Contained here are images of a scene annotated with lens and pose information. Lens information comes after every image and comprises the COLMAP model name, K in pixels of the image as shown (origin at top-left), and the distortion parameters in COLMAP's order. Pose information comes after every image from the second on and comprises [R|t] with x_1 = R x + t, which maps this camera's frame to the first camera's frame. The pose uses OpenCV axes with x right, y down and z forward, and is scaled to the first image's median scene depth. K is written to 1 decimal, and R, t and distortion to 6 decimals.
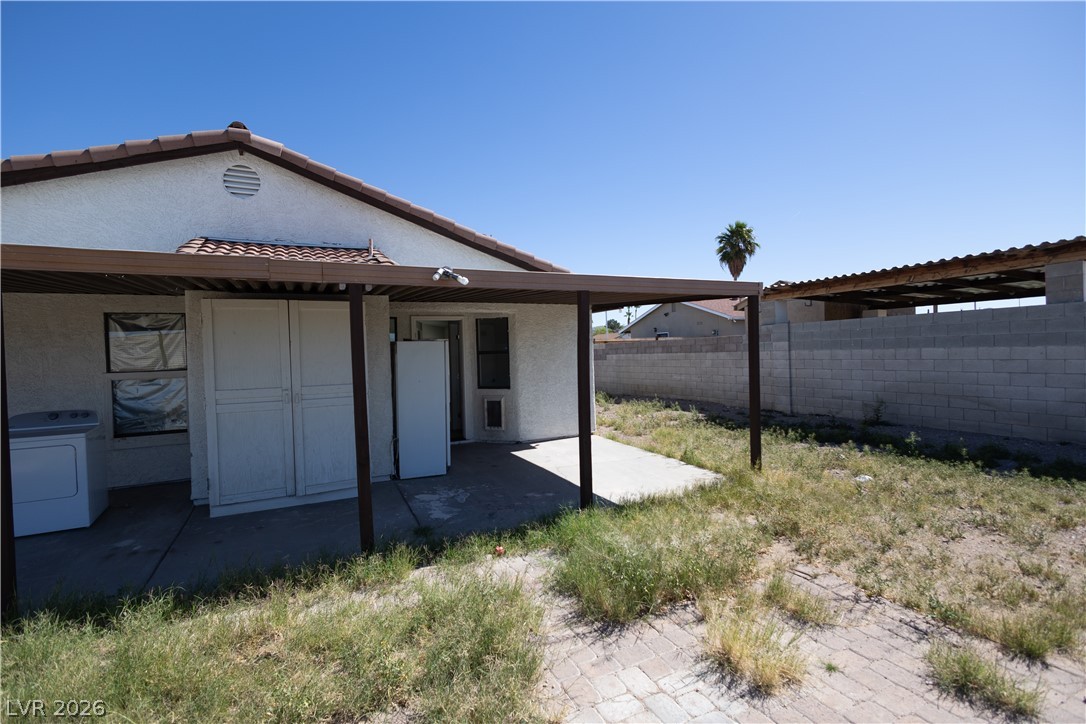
lens RADIAL K [[494.5, 0, 543.0], [0, 494.5, 360.6], [0, 0, 1]] dist [0.011124, -0.003886]
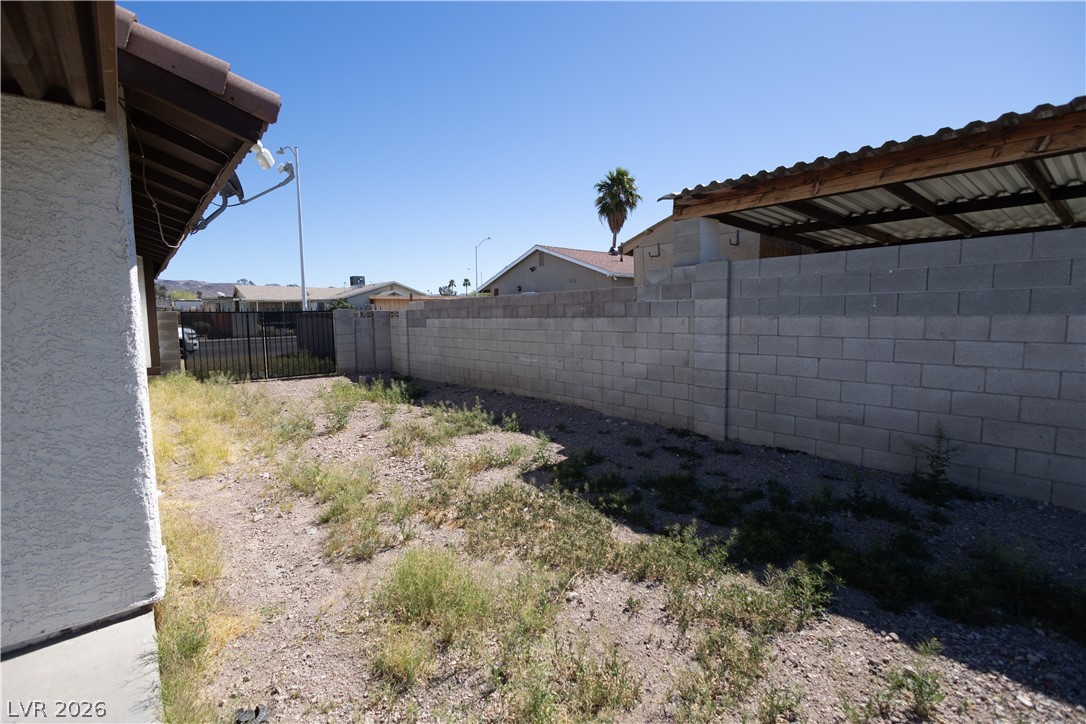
lens RADIAL K [[494.5, 0, 539.5], [0, 494.5, 358.3], [0, 0, 1]] dist [0.011124, -0.003886]
pose [[0.973832, -0.000685, 0.227268, 0.347820], [-0.014563, 0.997752, 0.065408, -0.014578], [-0.226802, -0.067006, 0.971633, 0.969079]]
